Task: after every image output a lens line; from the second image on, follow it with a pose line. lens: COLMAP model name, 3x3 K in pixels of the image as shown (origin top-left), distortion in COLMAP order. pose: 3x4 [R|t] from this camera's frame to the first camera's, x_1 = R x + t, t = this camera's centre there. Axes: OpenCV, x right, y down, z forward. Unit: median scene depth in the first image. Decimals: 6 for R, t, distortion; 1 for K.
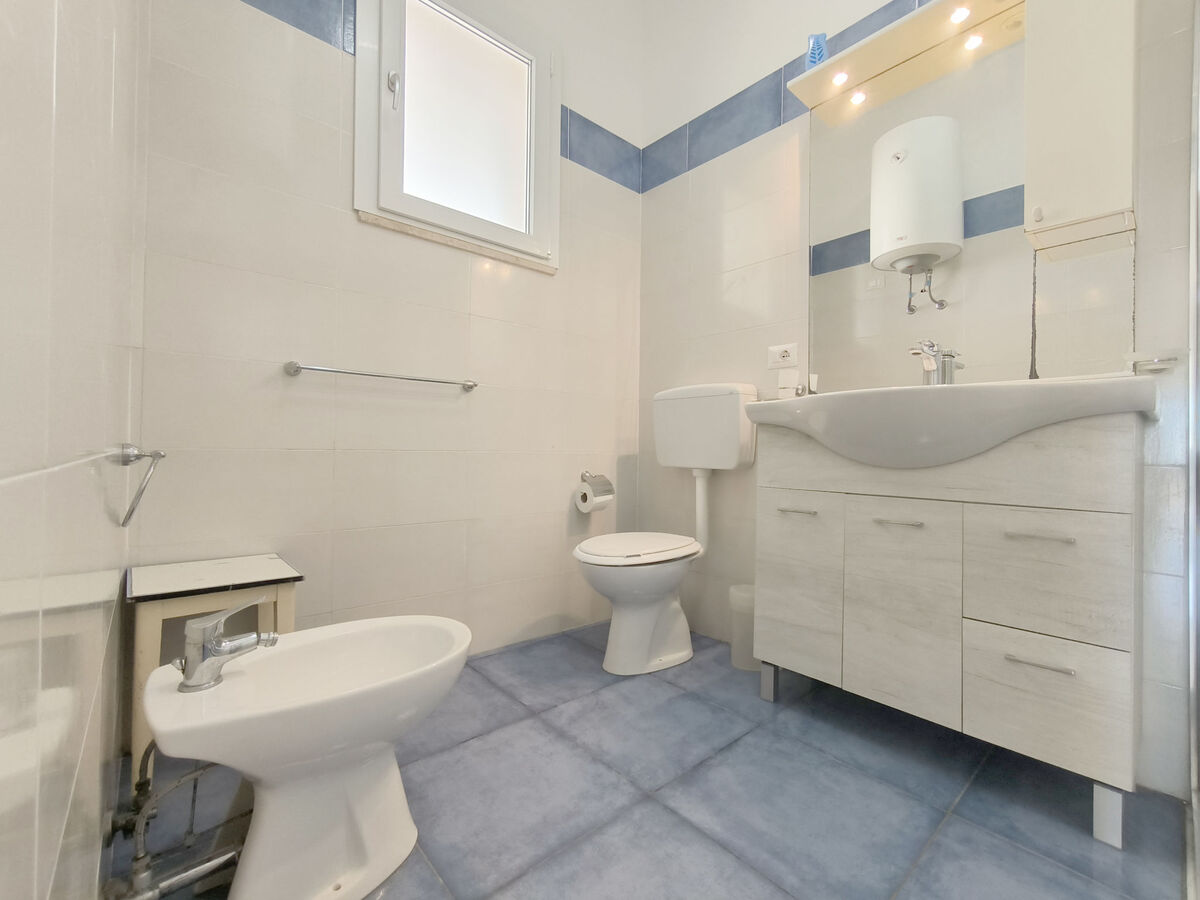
lens RADIAL K [[514.2, 0, 600.5], [0, 514.2, 449.6], [0, 0, 1]] dist [-0.009476, 0.005277]
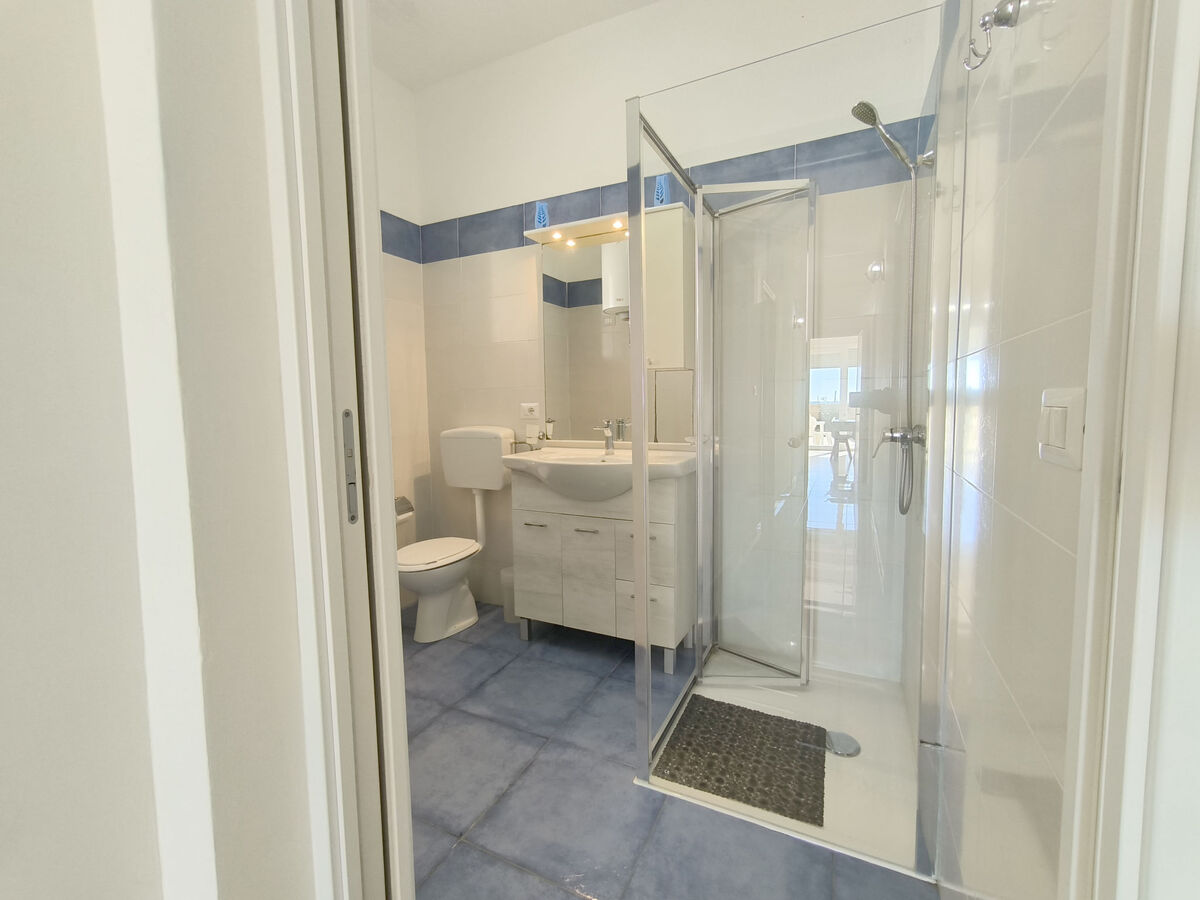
lens RADIAL K [[514.2, 0, 594.8], [0, 514.2, 446.6], [0, 0, 1]] dist [-0.009476, 0.005277]
pose [[0.924971, -0.058183, 0.375558, -0.037545], [0.027464, 0.995861, 0.086641, -0.240216], [-0.379045, -0.069826, 0.922740, -0.510400]]
